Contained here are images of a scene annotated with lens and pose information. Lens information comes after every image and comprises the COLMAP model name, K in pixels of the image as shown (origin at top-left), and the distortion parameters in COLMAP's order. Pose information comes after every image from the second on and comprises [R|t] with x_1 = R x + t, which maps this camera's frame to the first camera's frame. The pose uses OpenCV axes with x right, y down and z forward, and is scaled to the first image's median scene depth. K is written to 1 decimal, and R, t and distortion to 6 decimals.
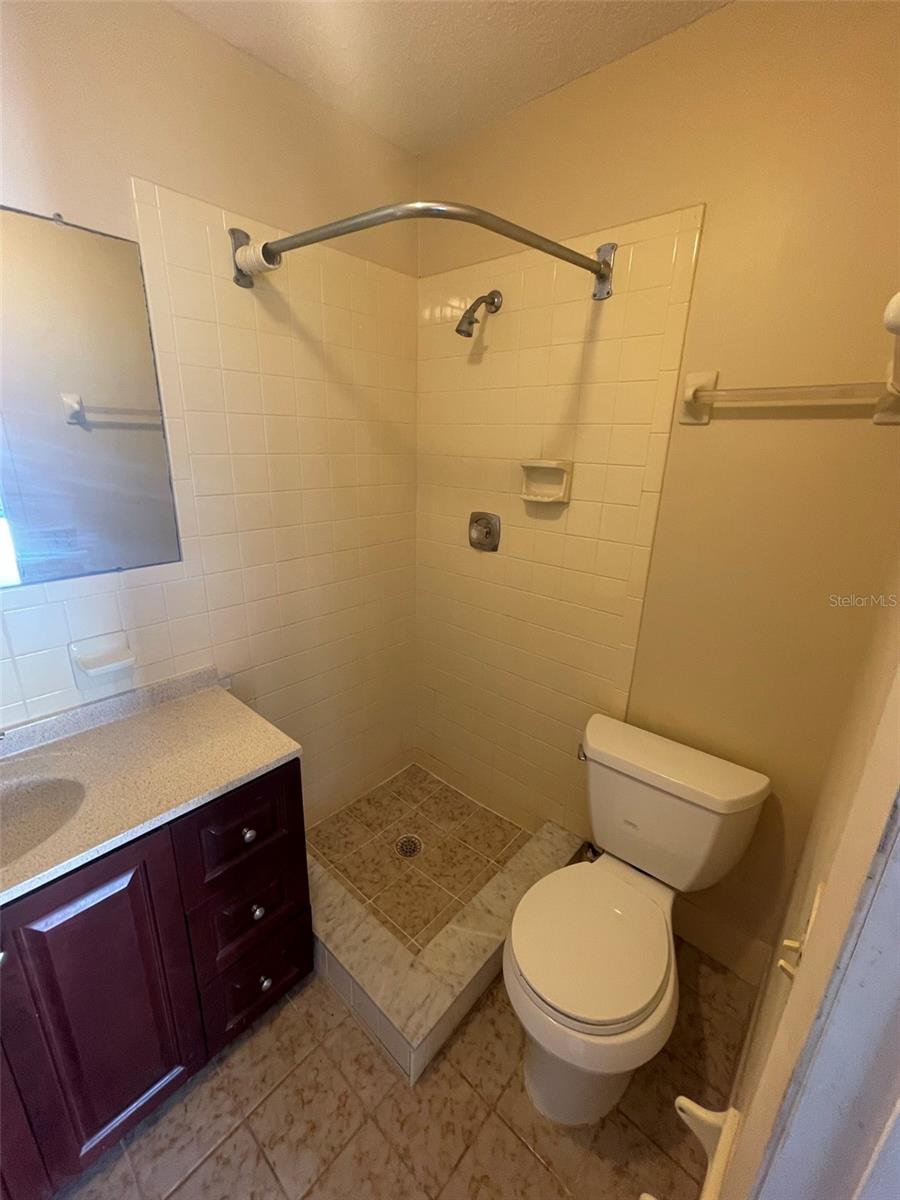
lens RADIAL K [[487.6, 0, 445.0], [0, 487.6, 599.8], [0, 0, 1]] dist [-0.004115, 0.001937]
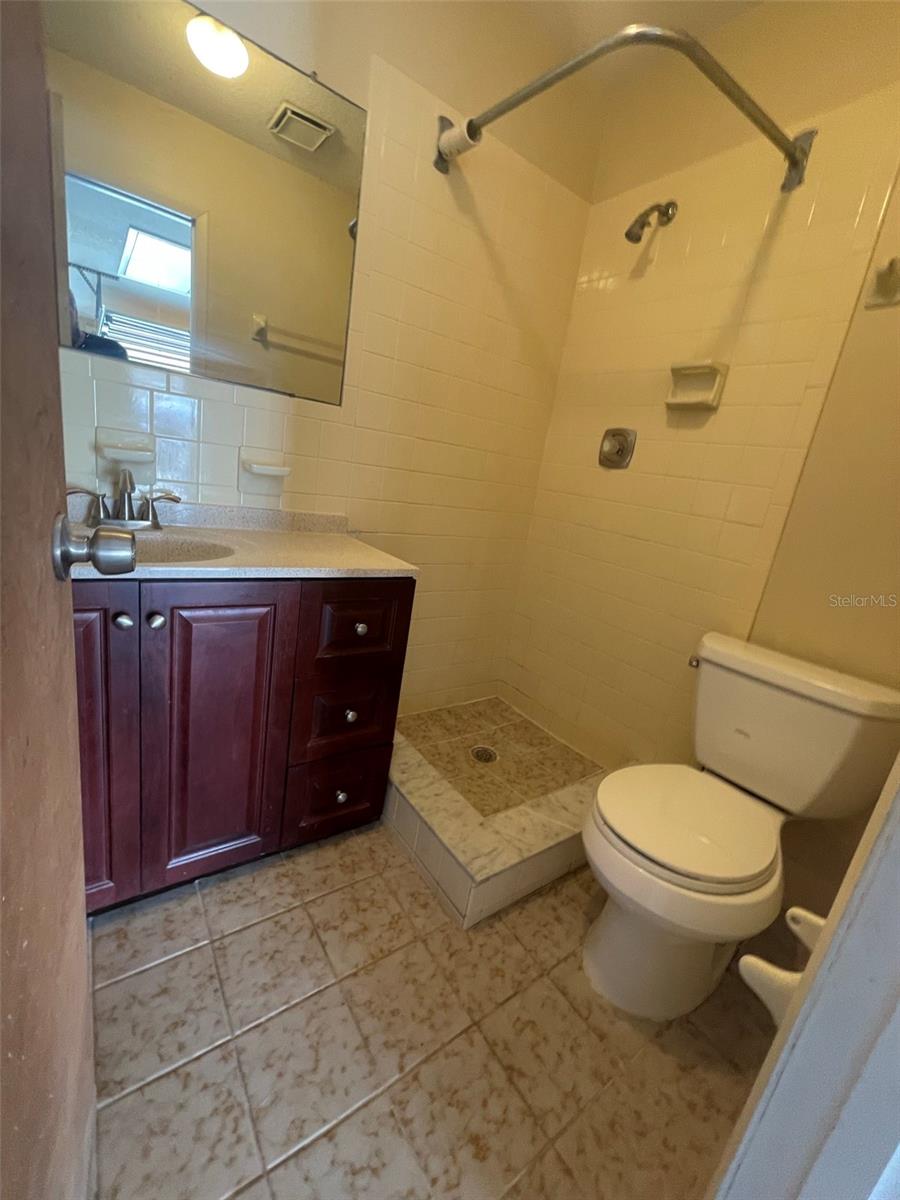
lens RADIAL K [[487.6, 0, 444.2], [0, 487.6, 599.9], [0, 0, 1]] dist [-0.004115, 0.001937]
pose [[0.969169, 0.168127, -0.180124, -0.038141], [-0.180036, 0.982294, -0.051828, 0.364991], [0.168221, 0.082659, 0.982278, -0.011592]]
